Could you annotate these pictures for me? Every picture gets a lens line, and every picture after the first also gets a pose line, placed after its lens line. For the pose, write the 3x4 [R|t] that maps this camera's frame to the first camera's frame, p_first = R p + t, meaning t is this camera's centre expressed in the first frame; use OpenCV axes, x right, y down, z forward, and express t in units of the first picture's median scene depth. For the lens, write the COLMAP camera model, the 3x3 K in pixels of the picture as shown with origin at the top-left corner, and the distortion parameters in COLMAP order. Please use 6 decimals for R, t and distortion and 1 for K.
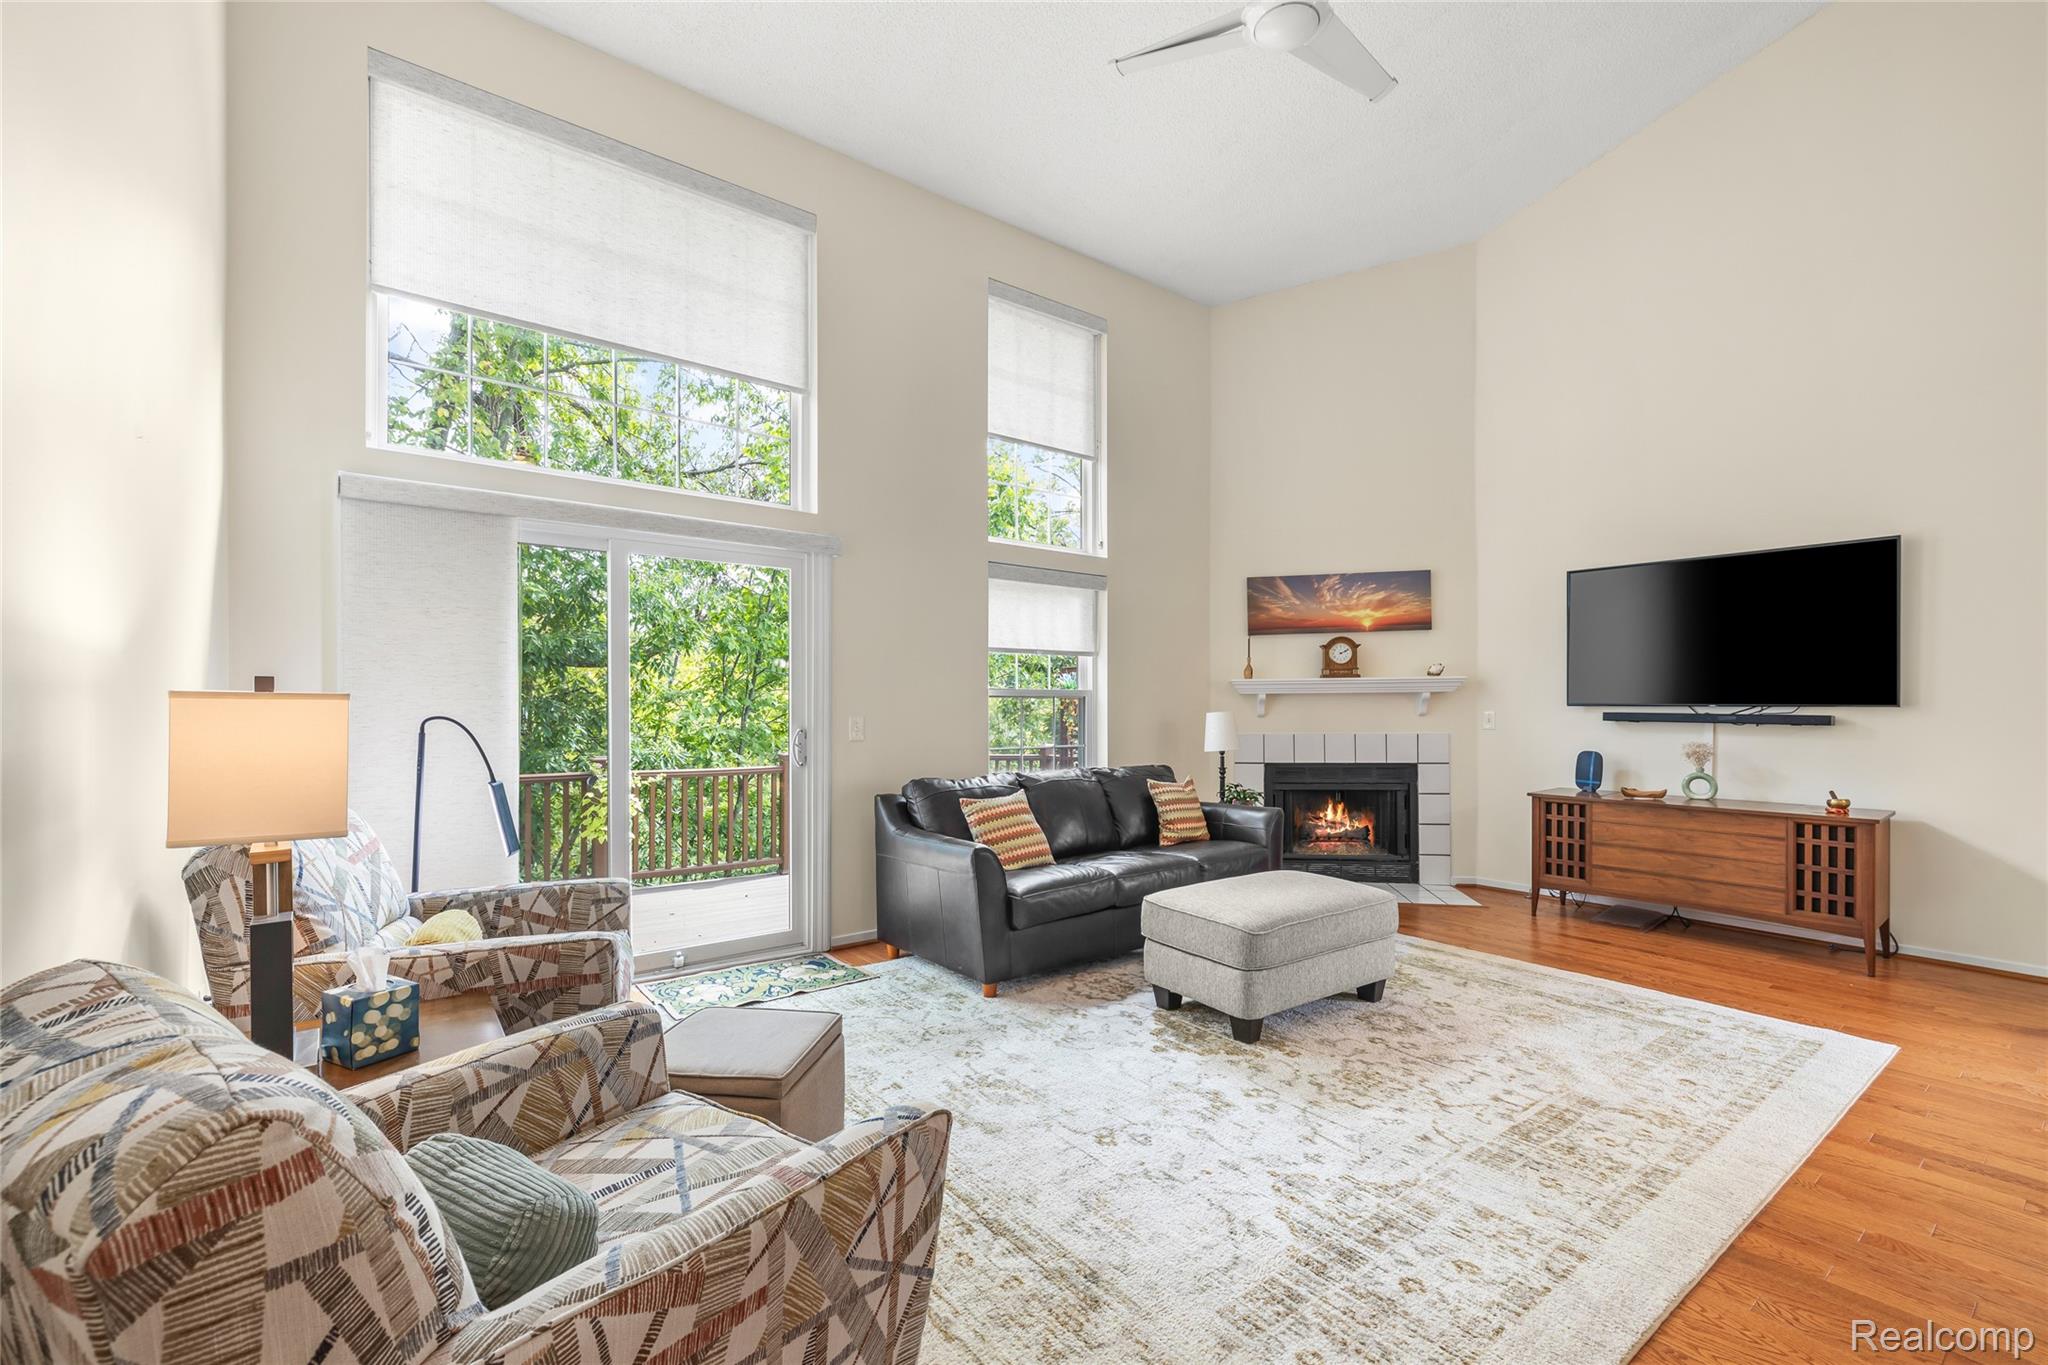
lens RADIAL K [[873.2, 0, 1035.6], [0, 873.2, 691.9], [0, 0, 1]] dist [0.004641, -0.000237]
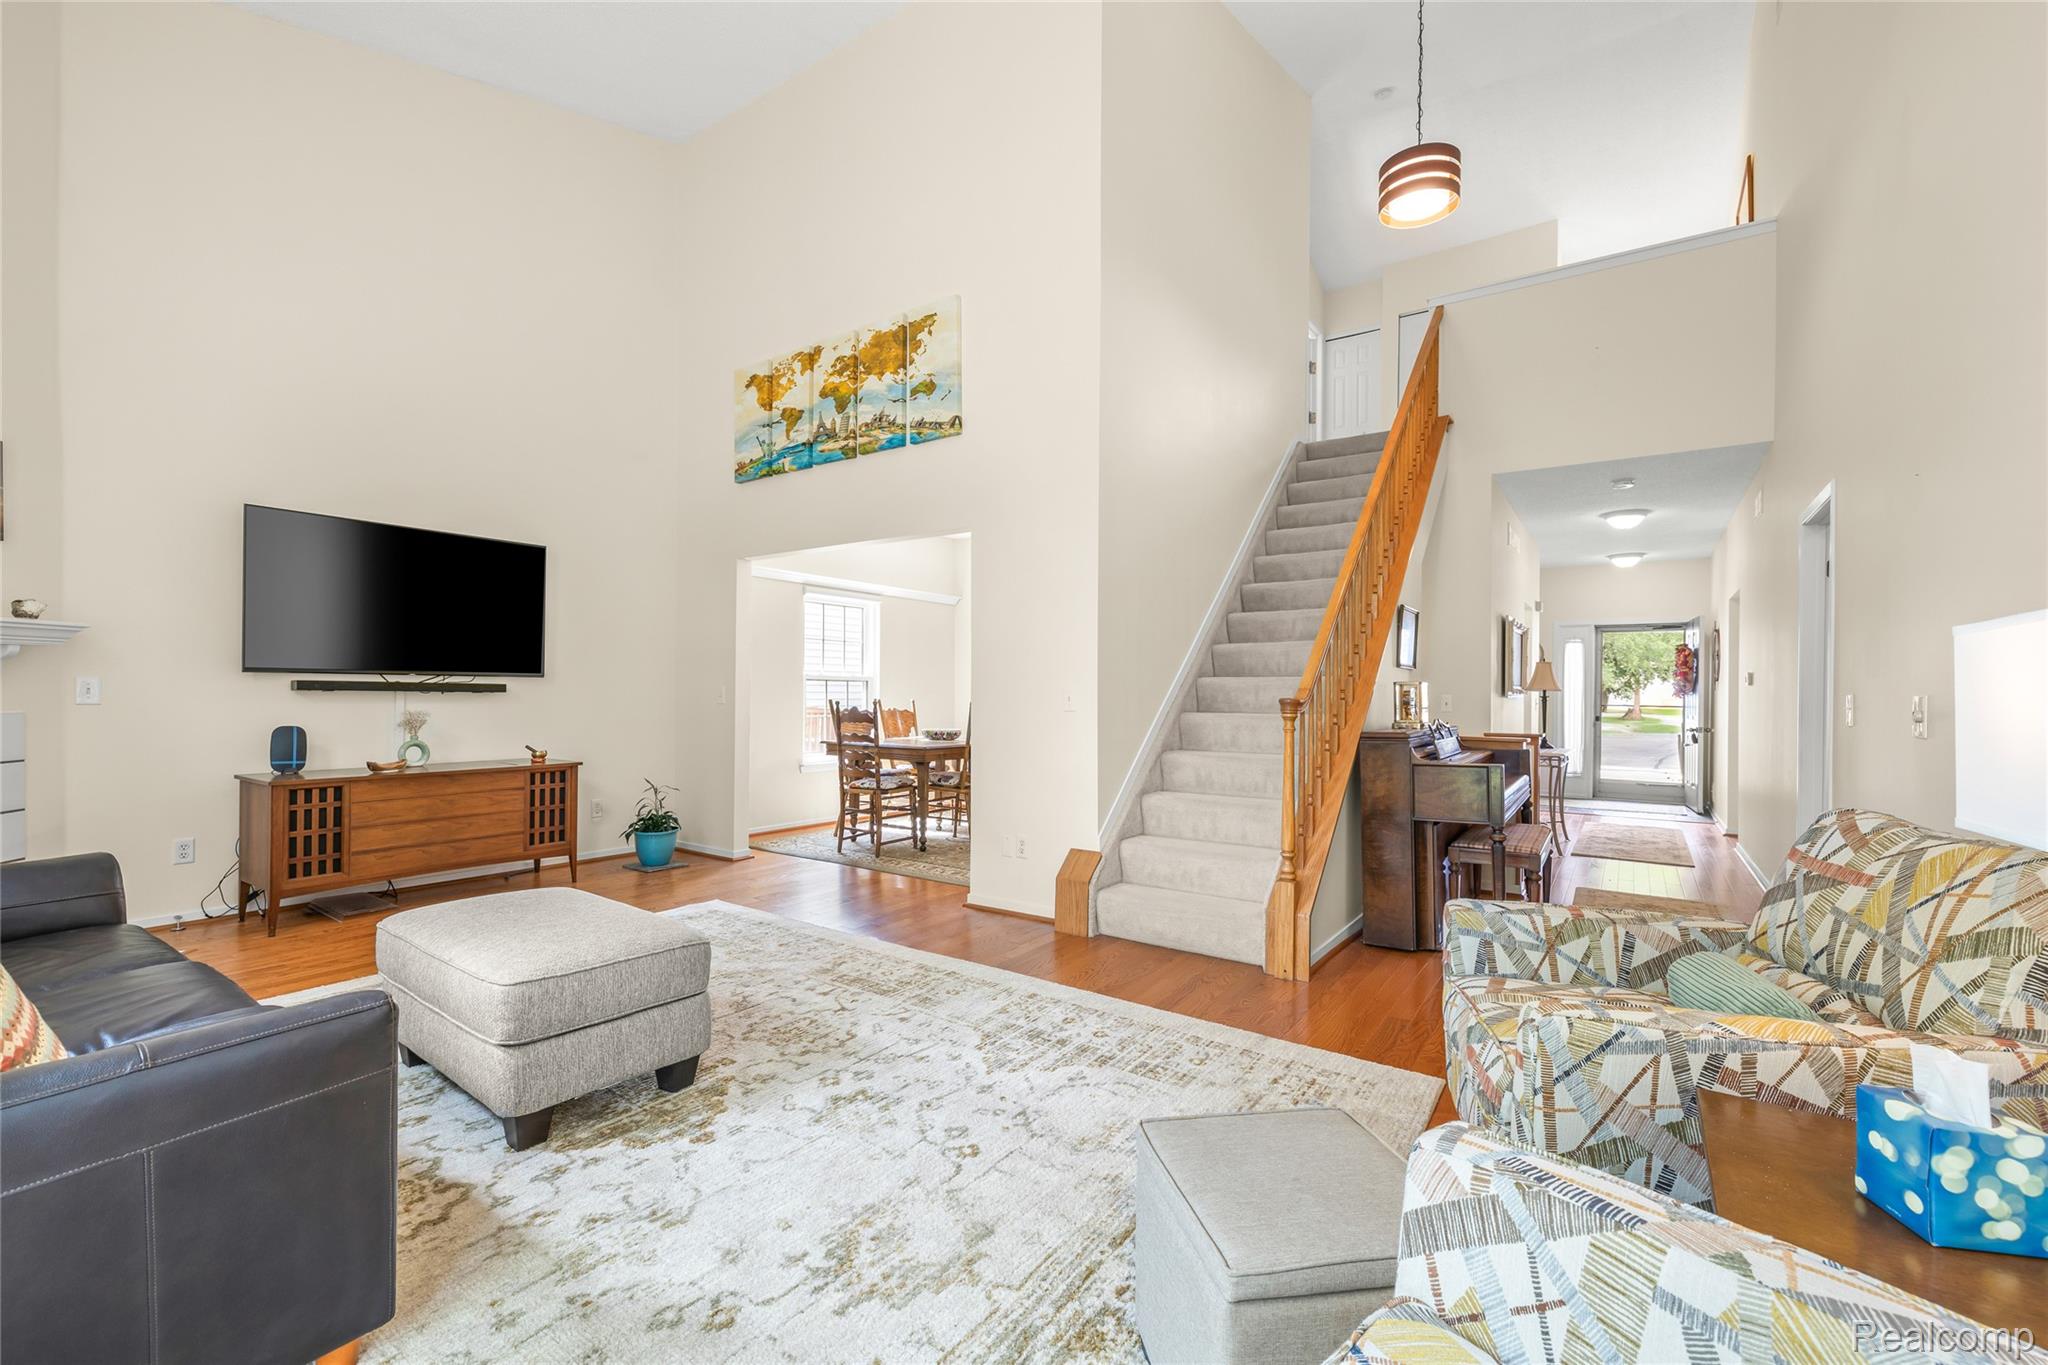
lens RADIAL K [[873.2, 0, 1005.2], [0, 873.2, 691.4], [0, 0, 1]] dist [0.004641, -0.000237]
pose [[-0.287380, -0.006243, 0.957796, -0.442156], [-0.022451, 0.999748, -0.000220, 0.022237], [-0.957553, -0.021567, -0.287448, 0.690029]]
